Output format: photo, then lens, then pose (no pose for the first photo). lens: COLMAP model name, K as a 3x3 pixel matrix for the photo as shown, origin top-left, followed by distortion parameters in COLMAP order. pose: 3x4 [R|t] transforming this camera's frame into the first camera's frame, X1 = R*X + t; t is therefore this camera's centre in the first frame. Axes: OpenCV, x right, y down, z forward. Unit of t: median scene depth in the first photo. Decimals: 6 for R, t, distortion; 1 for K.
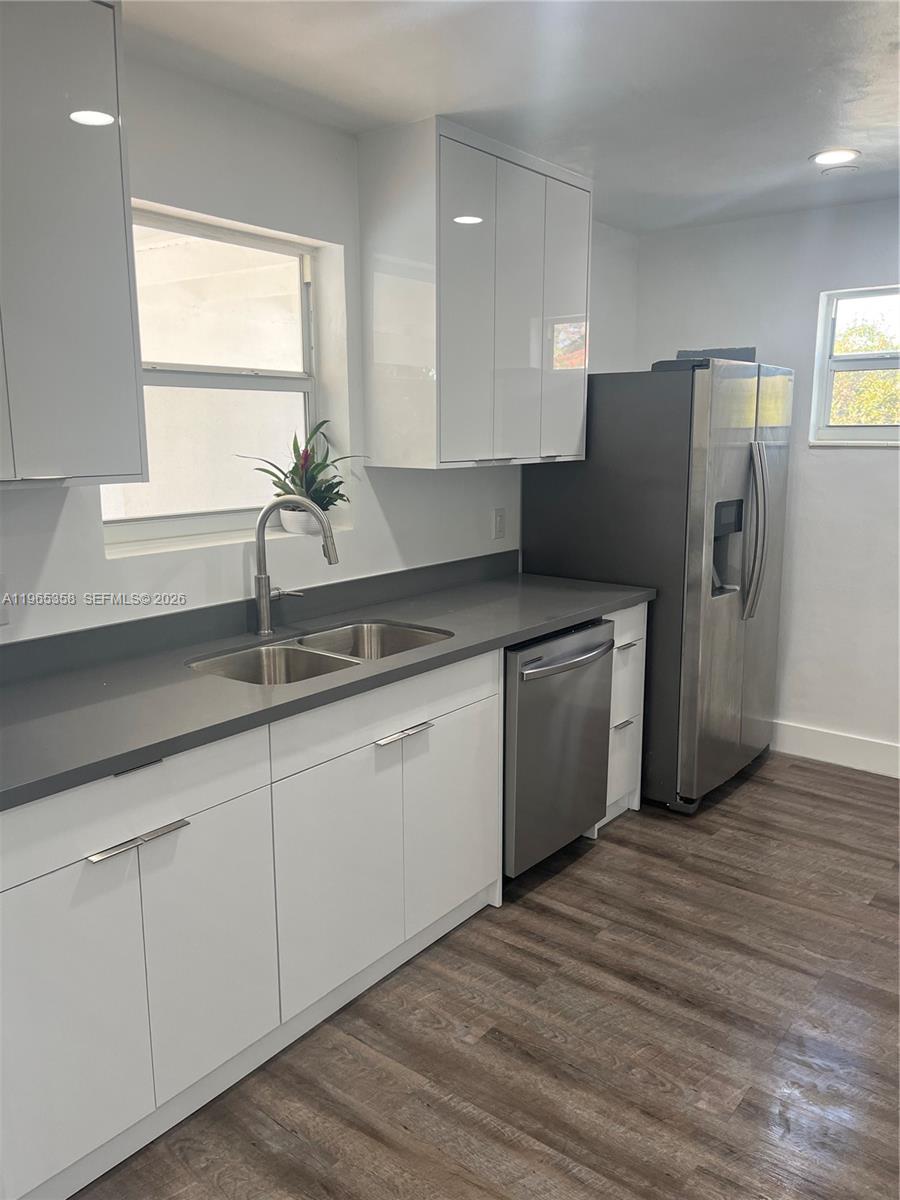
lens RADIAL K [[914.8, 0, 450.0], [0, 914.8, 600.0], [0, 0, 1]] dist [0.078958, -0.147684]
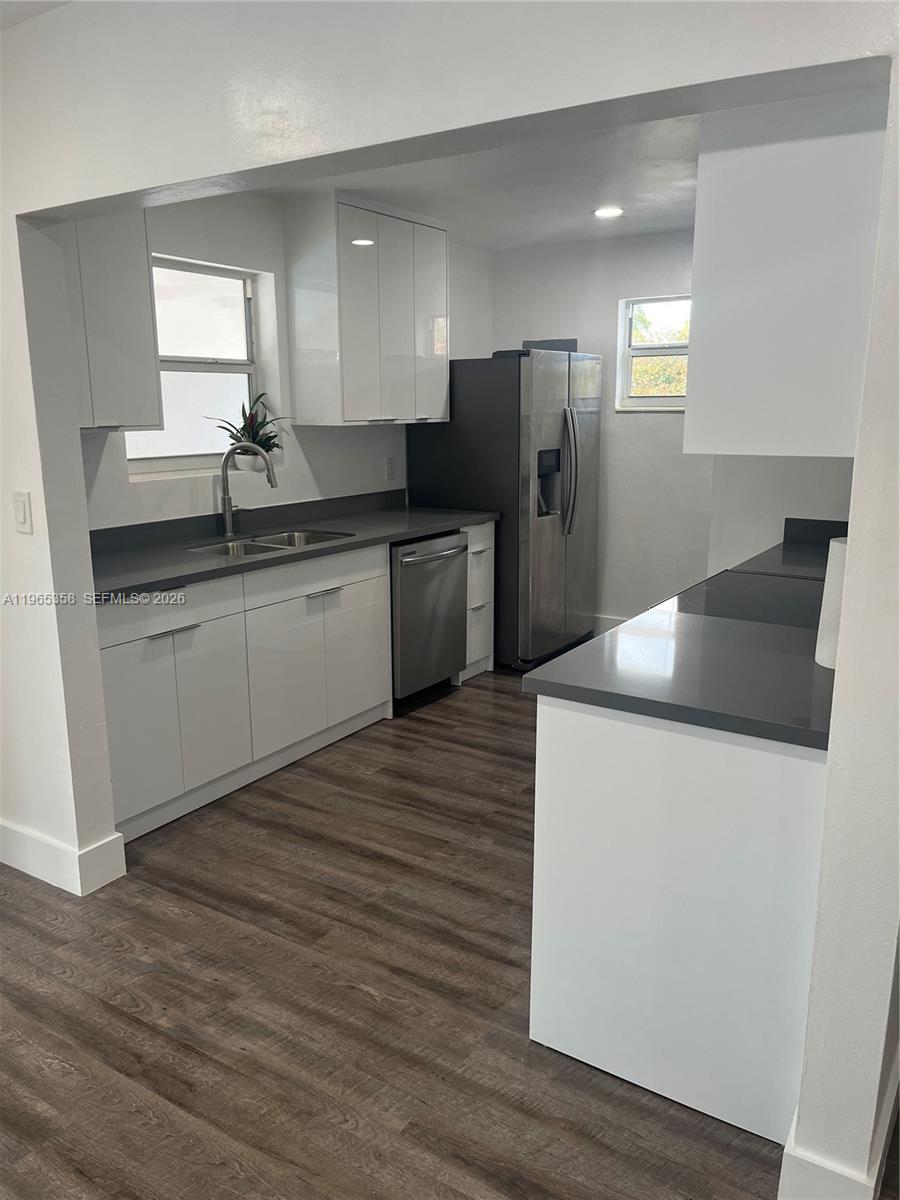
lens RADIAL K [[914.8, 0, 450.0], [0, 914.8, 600.0], [0, 0, 1]] dist [0.078958, -0.147684]
pose [[0.995824, -0.023190, 0.088300, 0.021726], [0.020889, 0.999420, 0.026895, 0.100153], [-0.088873, -0.024938, 0.995731, -0.490982]]
